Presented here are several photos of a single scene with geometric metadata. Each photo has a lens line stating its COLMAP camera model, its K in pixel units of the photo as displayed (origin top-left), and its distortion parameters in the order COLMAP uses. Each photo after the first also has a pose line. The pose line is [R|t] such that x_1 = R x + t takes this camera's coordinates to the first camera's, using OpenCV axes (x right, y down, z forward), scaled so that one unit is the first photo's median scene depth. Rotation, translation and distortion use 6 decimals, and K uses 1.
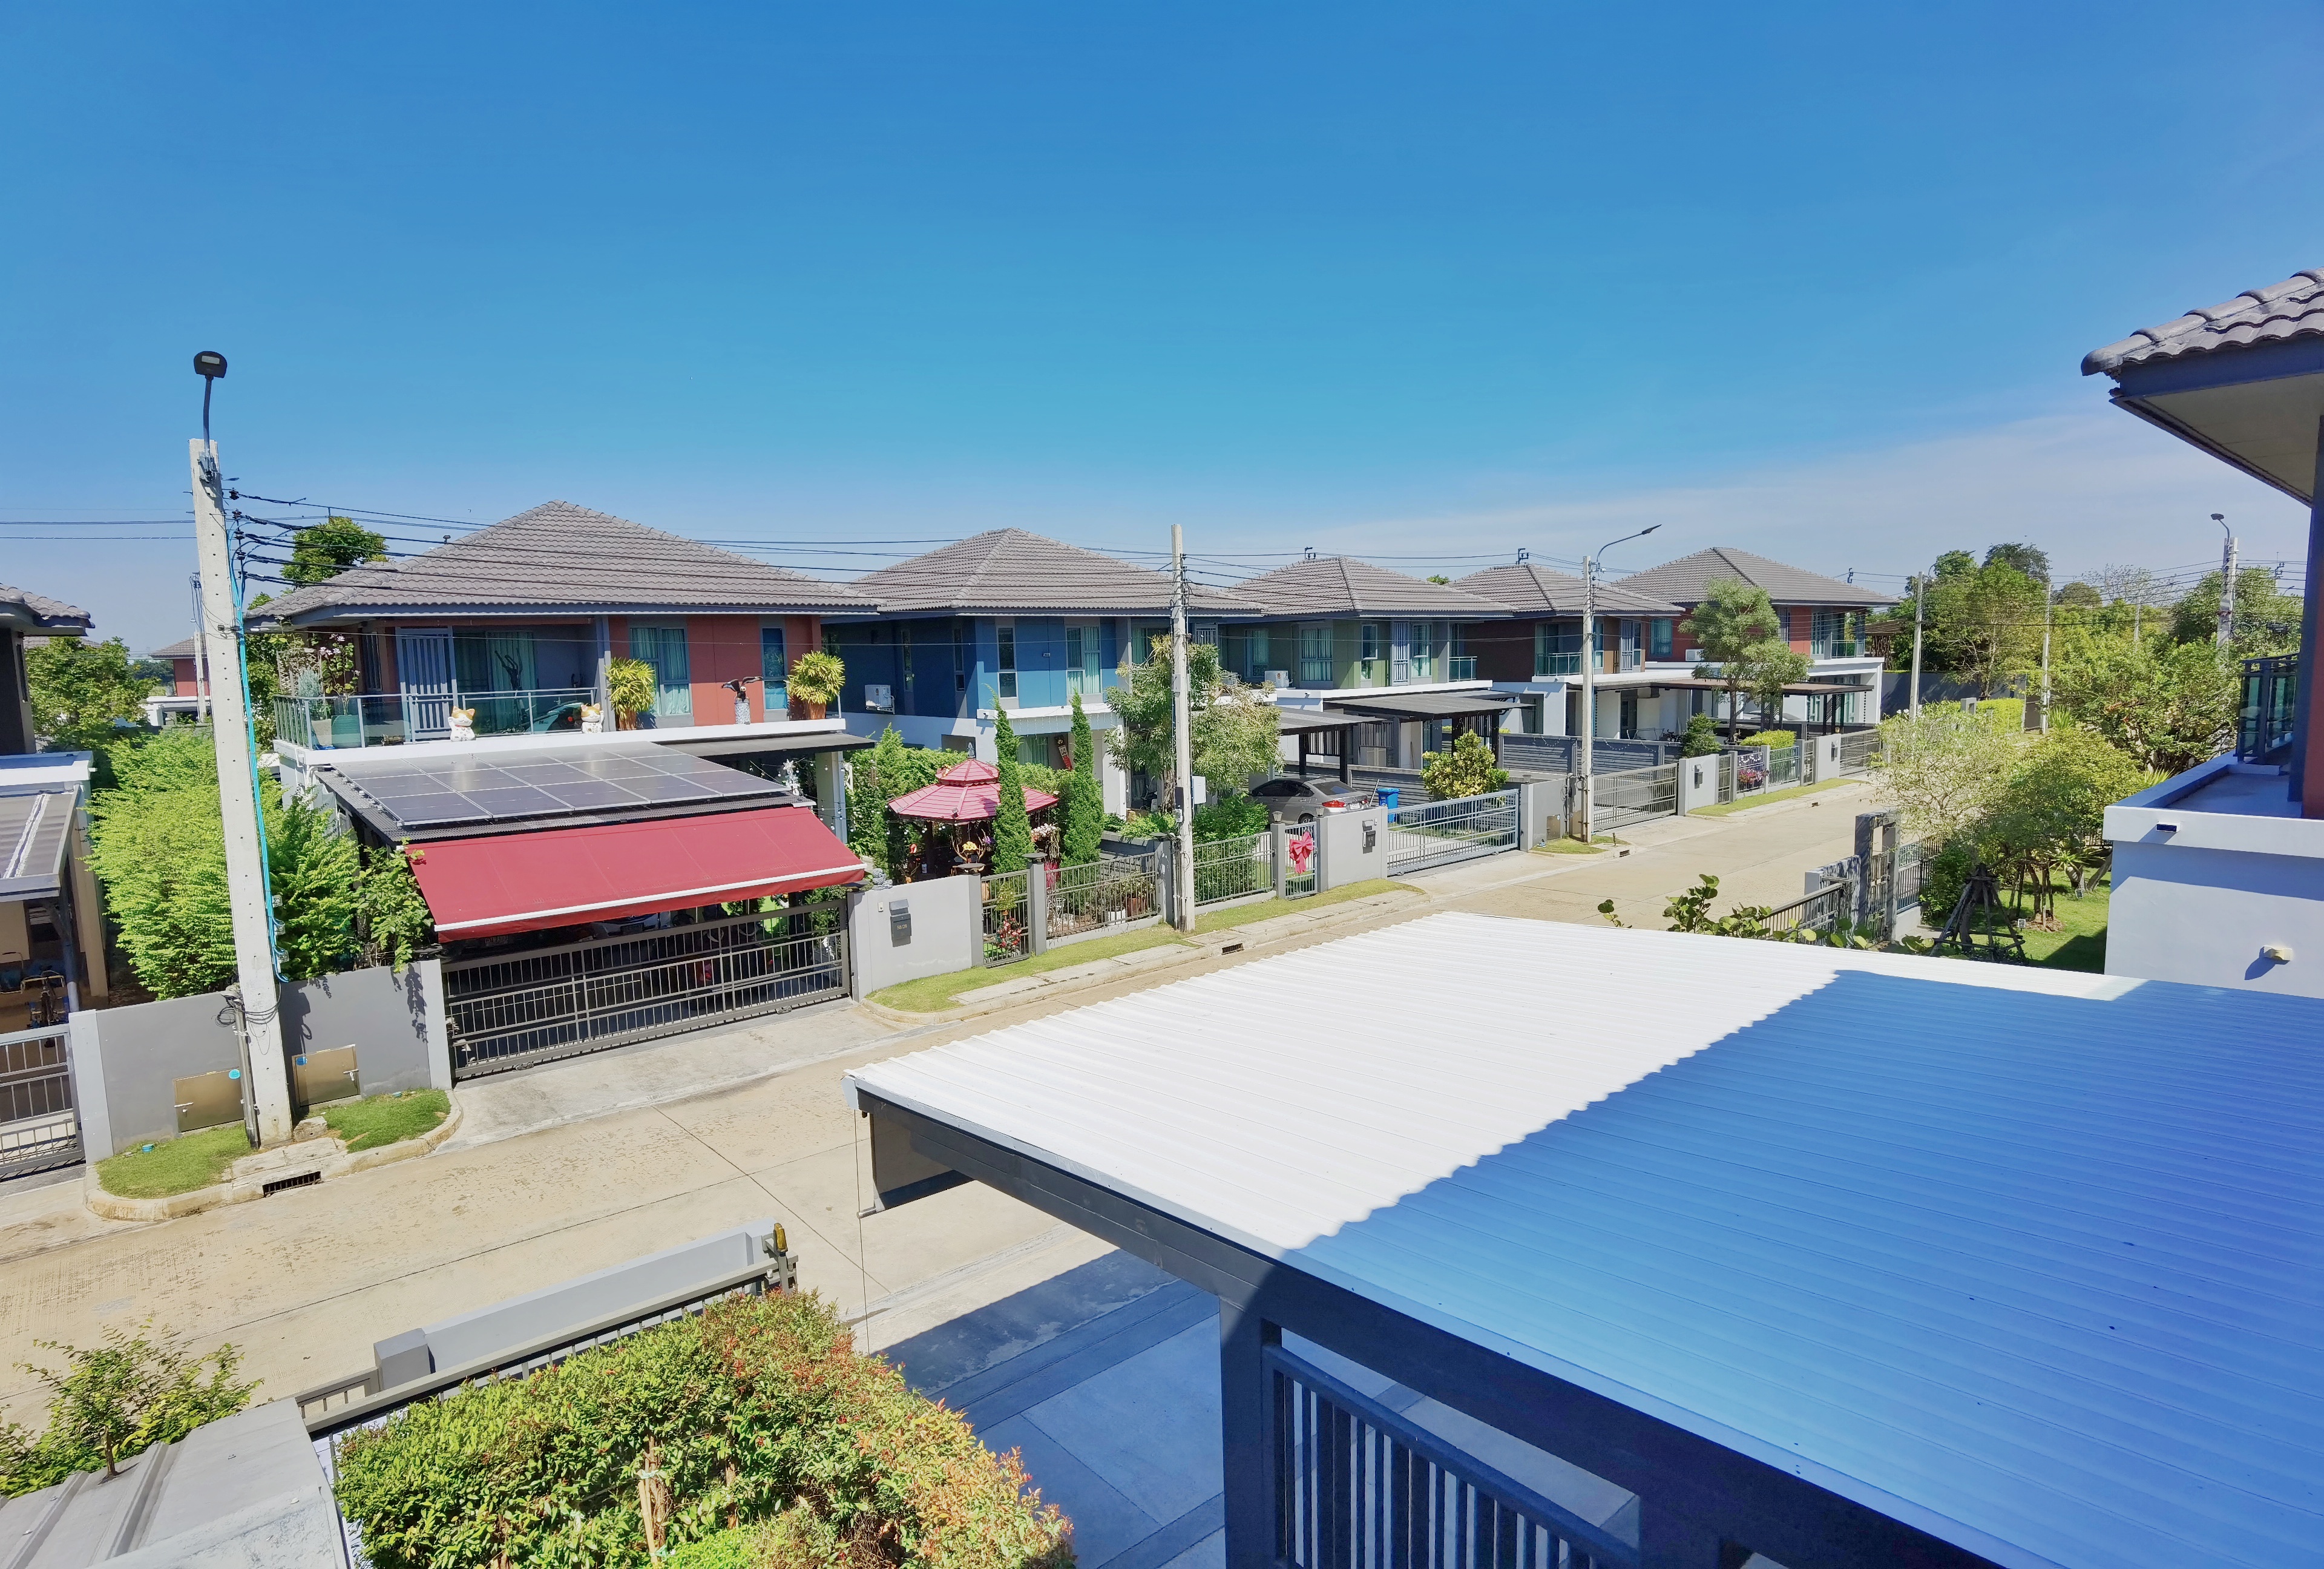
lens RADIAL K [[1222.6, 0, 1163.0], [0, 1222.6, 763.0], [0, 0, 1]] dist [-0.010778, -0.008660]
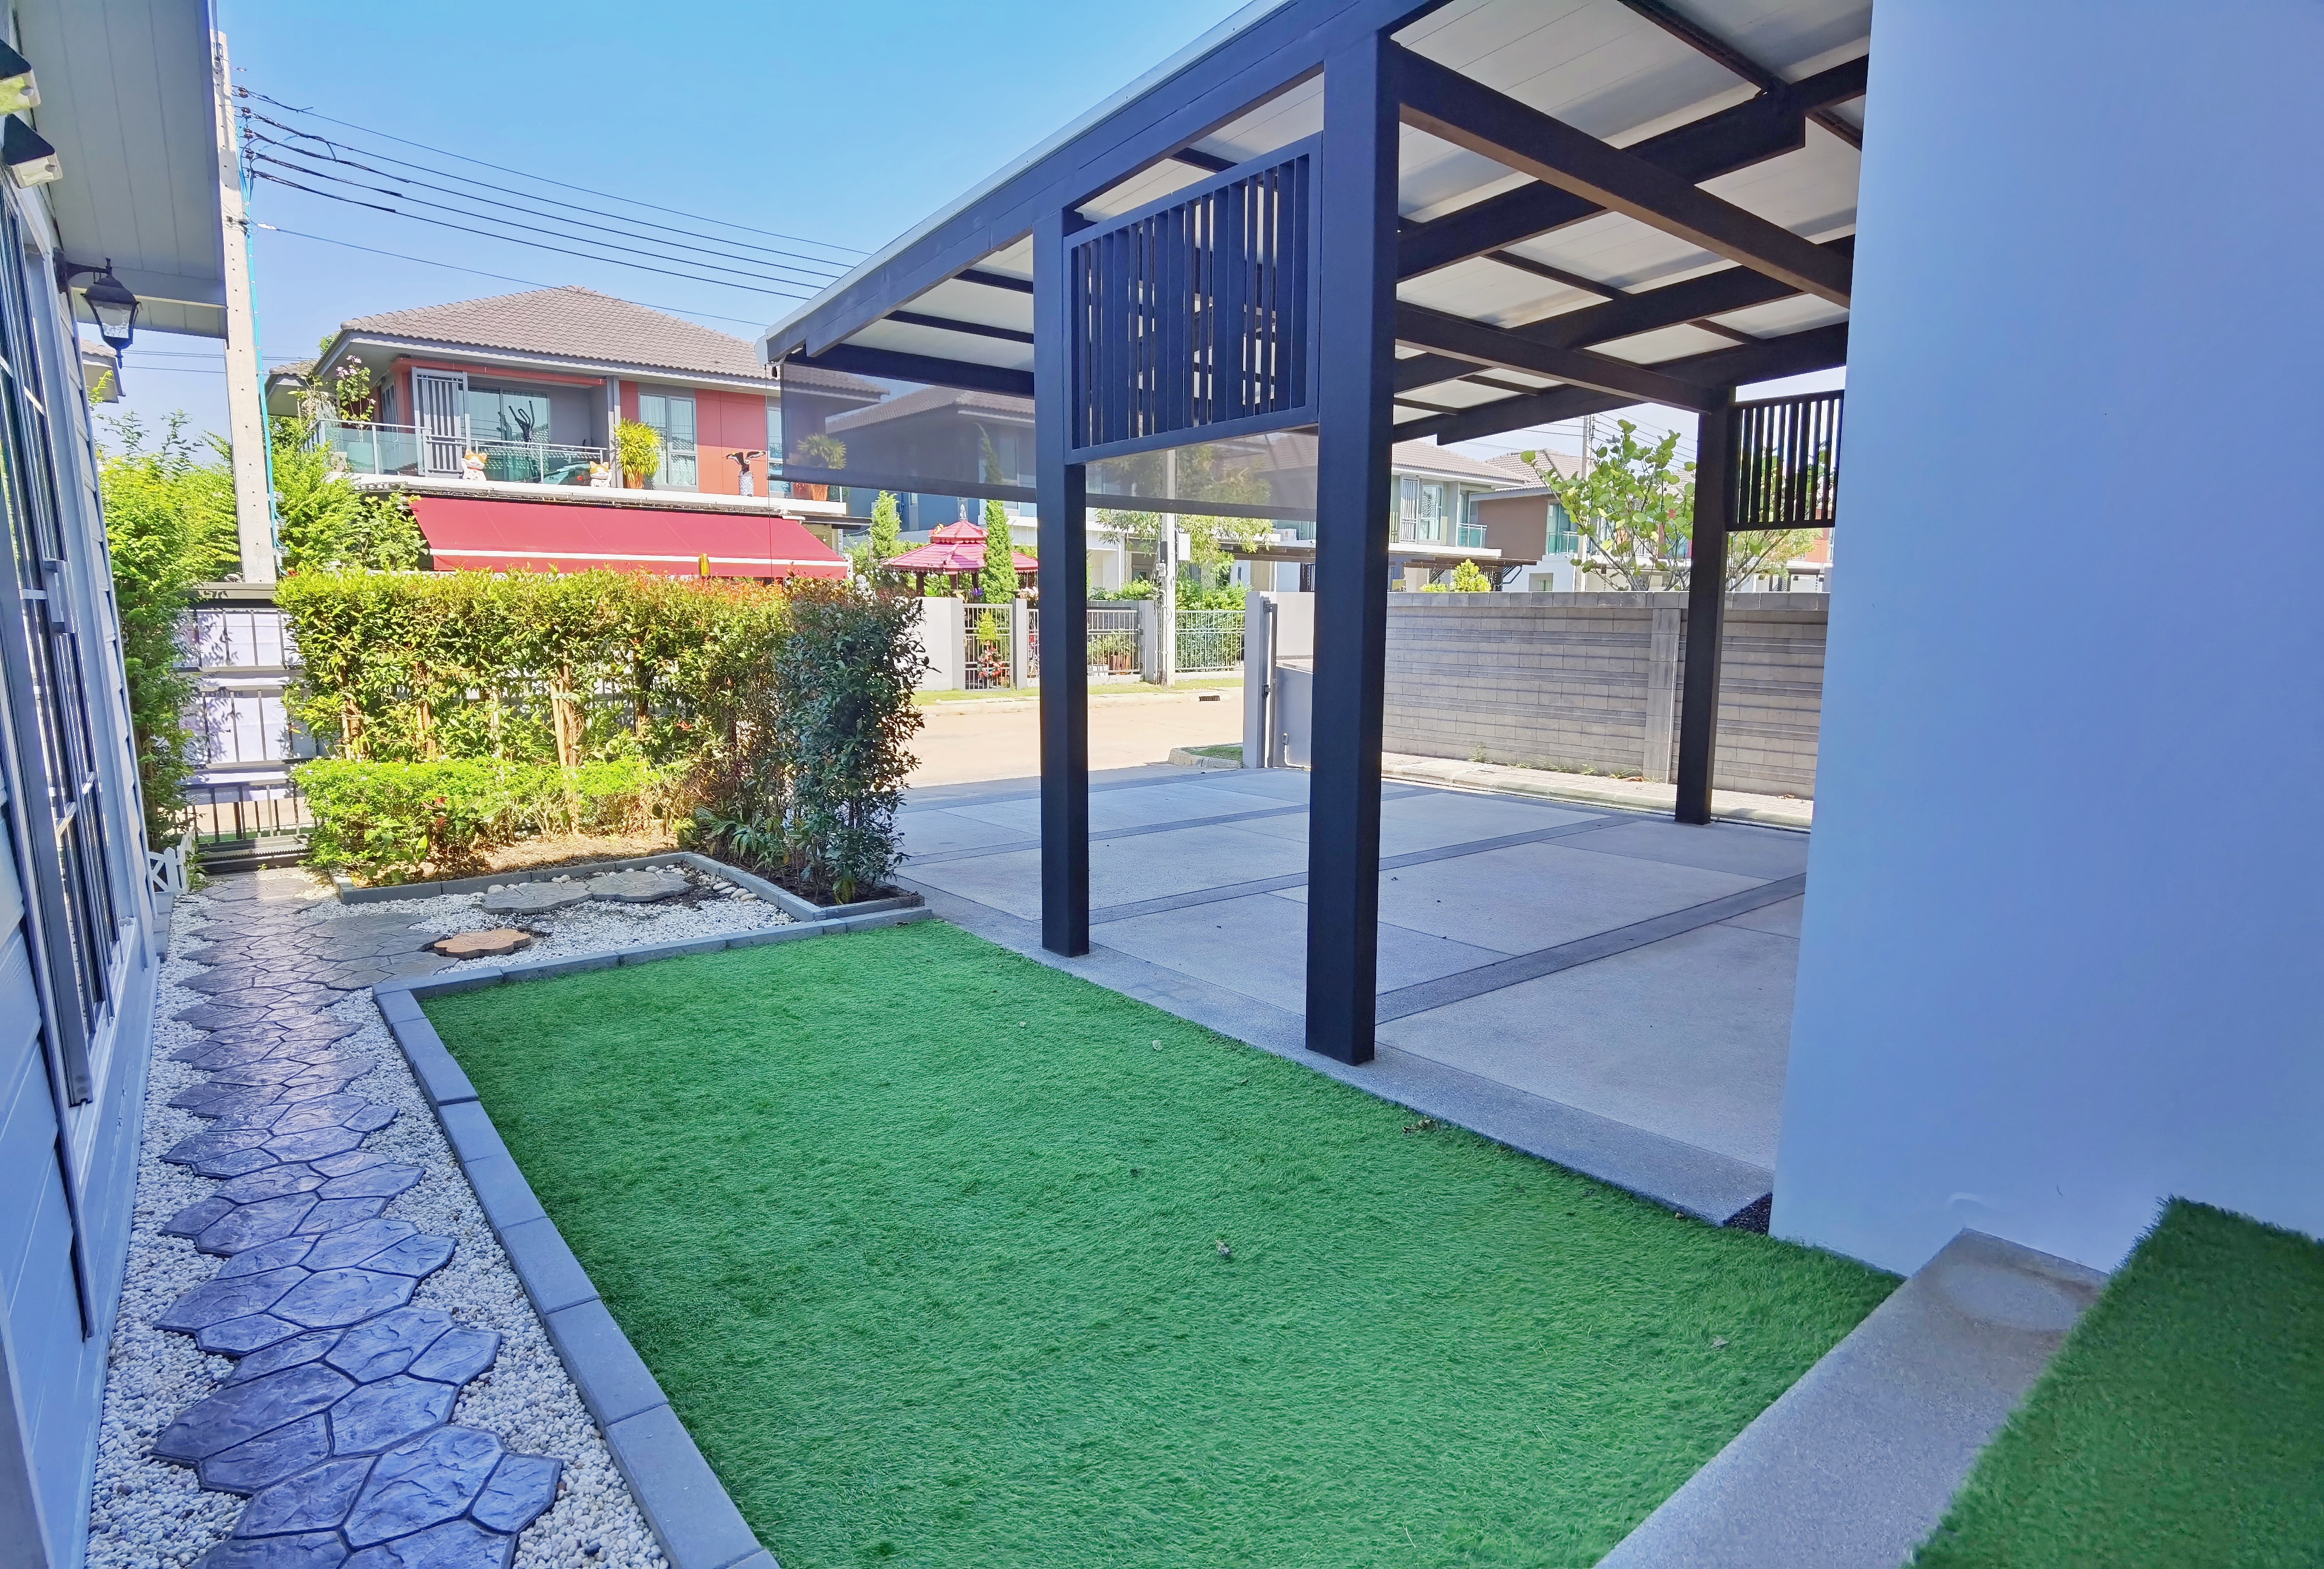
lens RADIAL K [[1222.6, 0, 1168.6], [0, 1222.6, 791.8], [0, 0, 1]] dist [-0.010778, -0.008660]
pose [[0.999123, 0.035706, -0.021848, 0.045998], [-0.034774, 0.998527, 0.041636, 0.180265], [0.023303, -0.040840, 0.998894, -0.029332]]
